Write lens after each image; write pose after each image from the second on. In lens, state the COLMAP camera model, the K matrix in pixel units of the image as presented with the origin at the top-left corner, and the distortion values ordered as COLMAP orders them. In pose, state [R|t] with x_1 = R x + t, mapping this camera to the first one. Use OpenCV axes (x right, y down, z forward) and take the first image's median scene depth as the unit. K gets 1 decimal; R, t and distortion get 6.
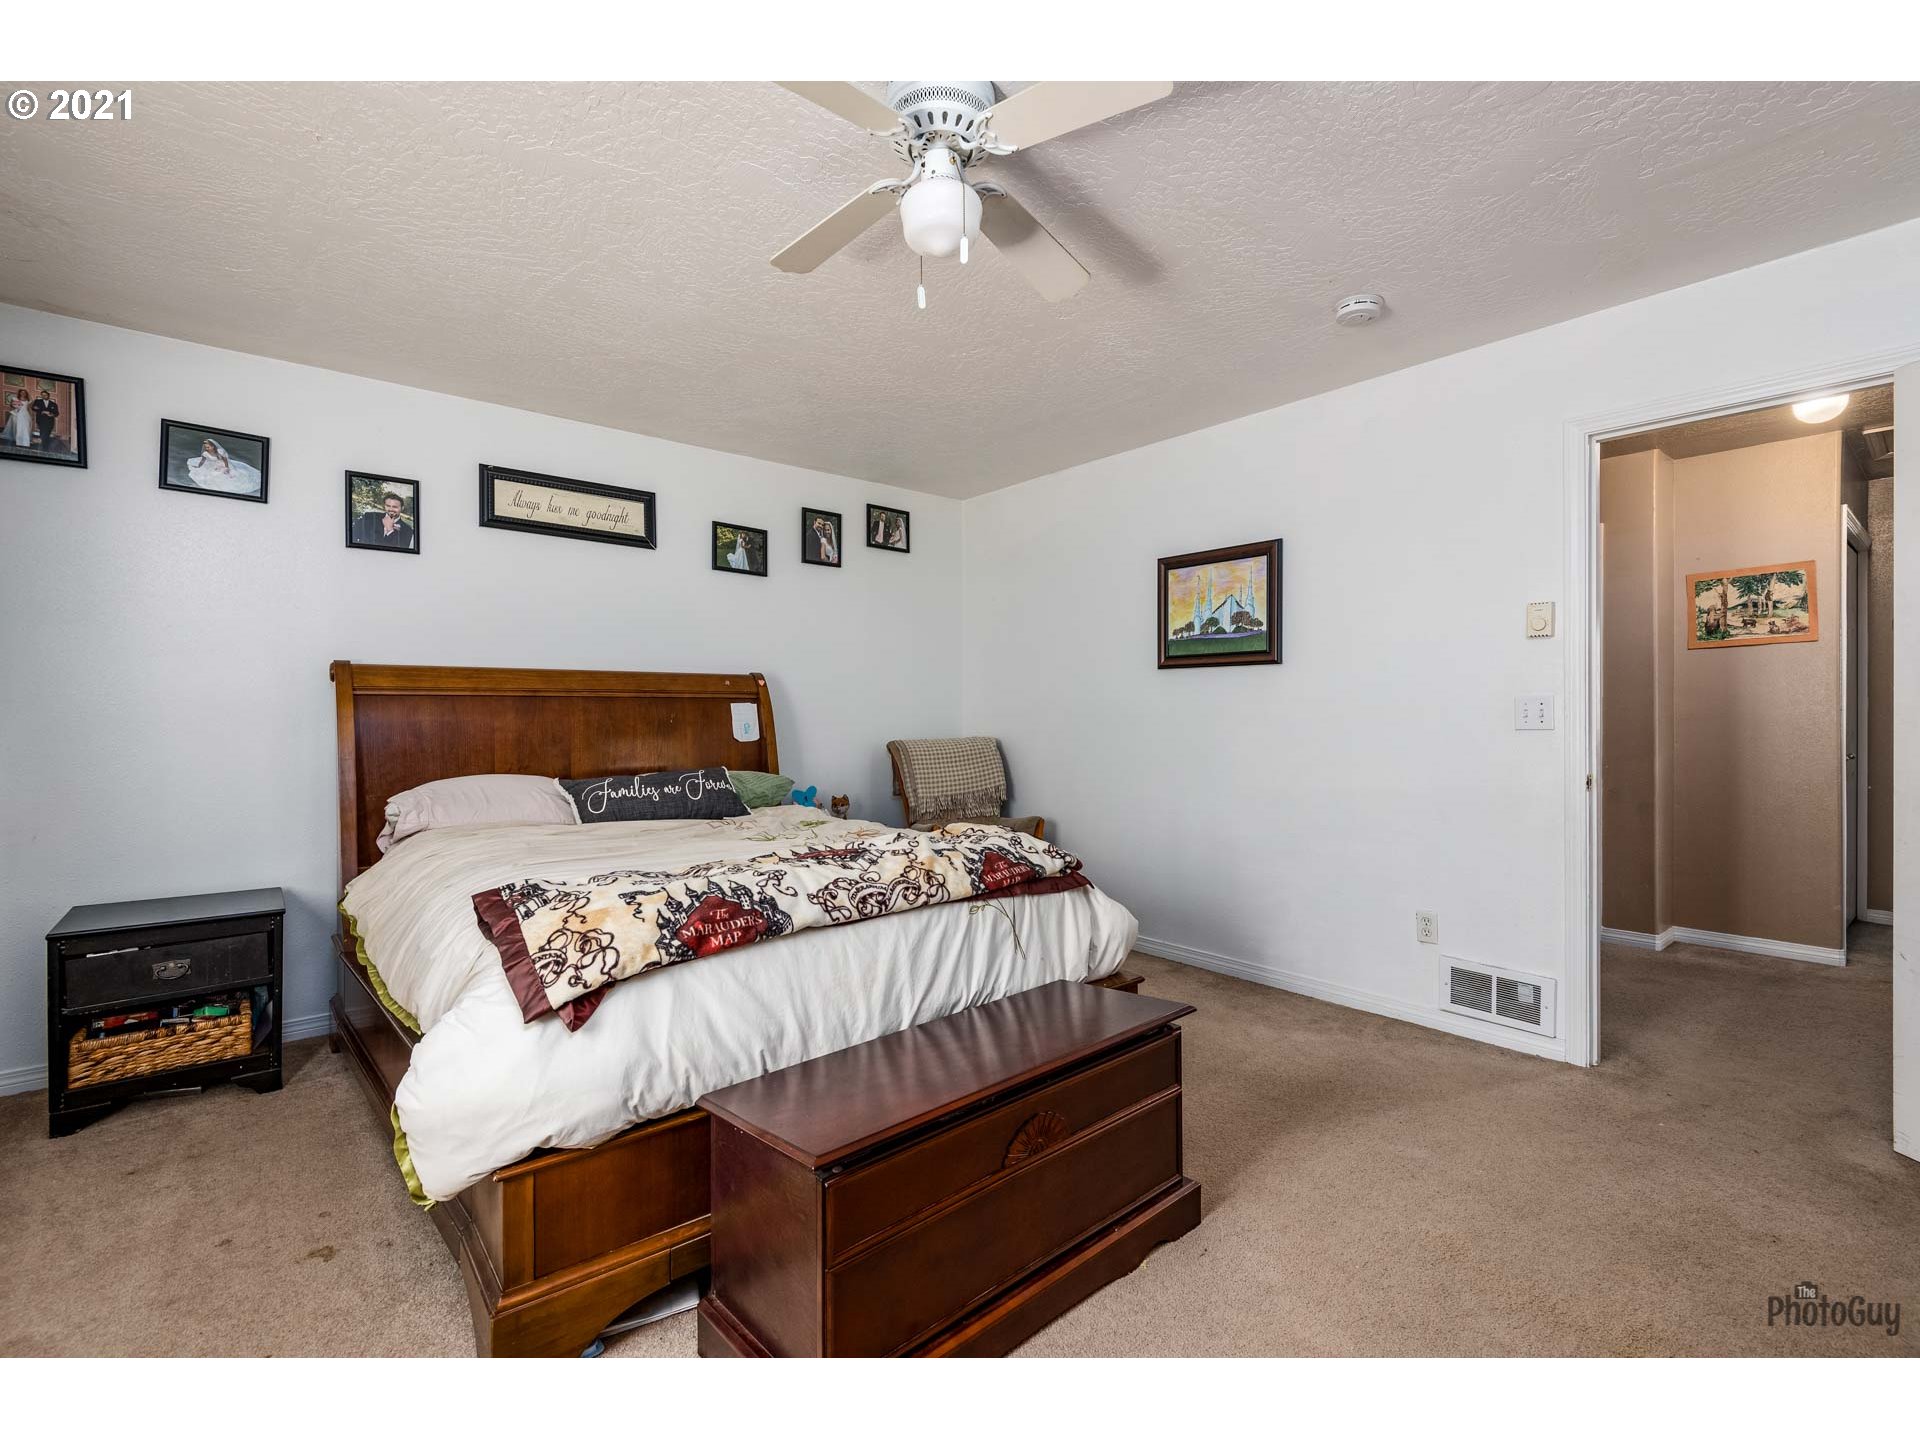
lens RADIAL K [[867.5, 0, 960.0], [0, 867.5, 720.0], [0, 0, 1]] dist [0.004011, -0.000596]
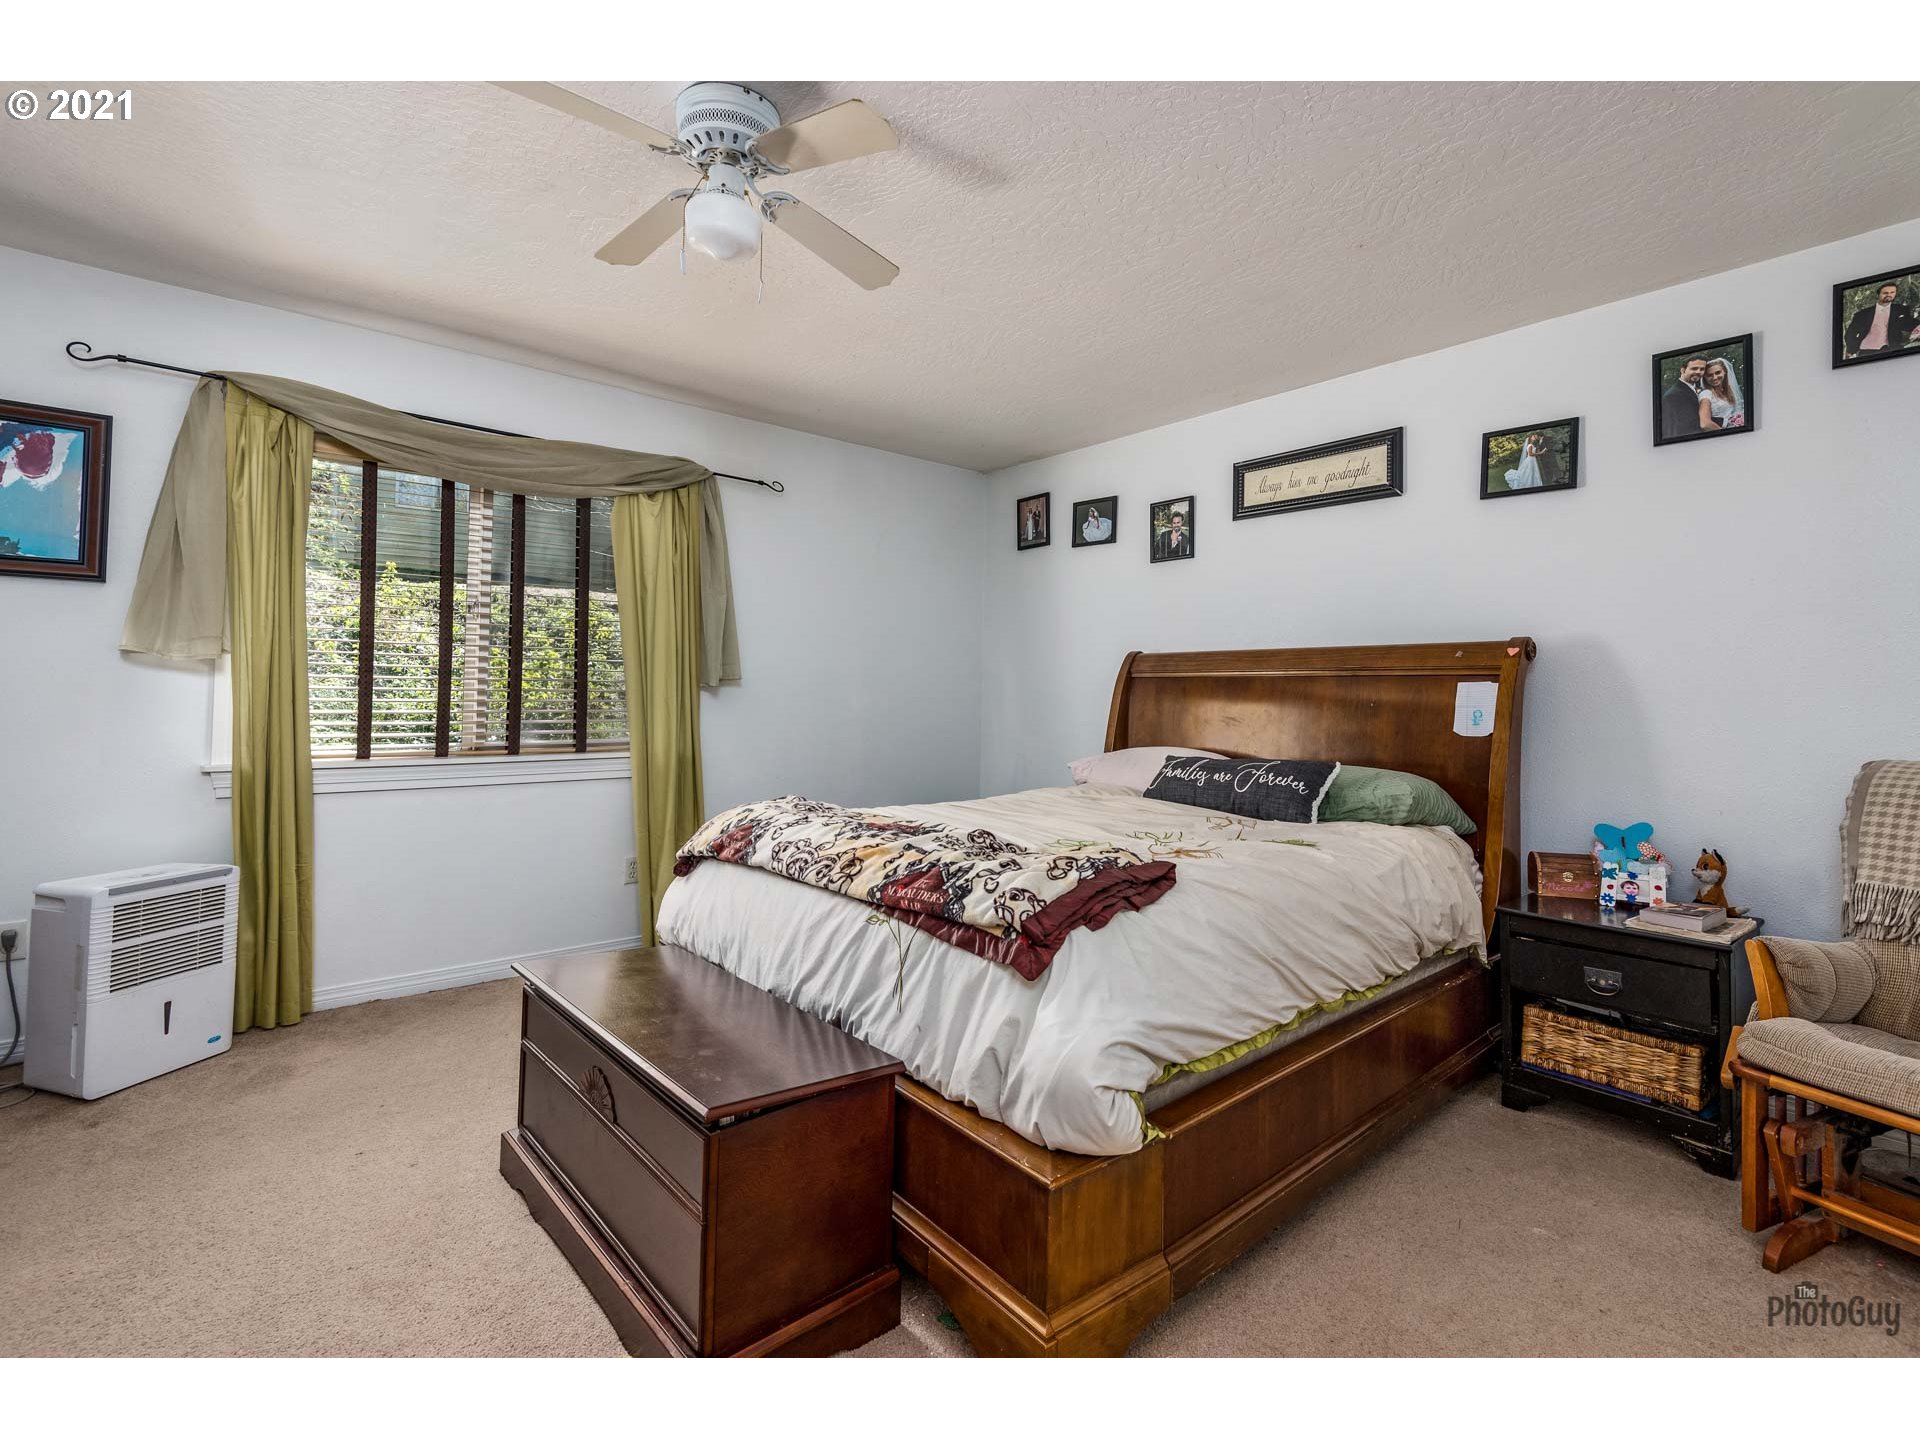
lens RADIAL K [[898.4, 0, 967.8], [0, 898.4, 648.9], [0, 0, 1]] dist [-0.001043, -0.001341]
pose [[-0.014630, -0.050822, -0.998601, 0.511617], [-0.022486, 0.998472, -0.050486, 0.000087], [0.999640, 0.021716, -0.015751, 0.630941]]
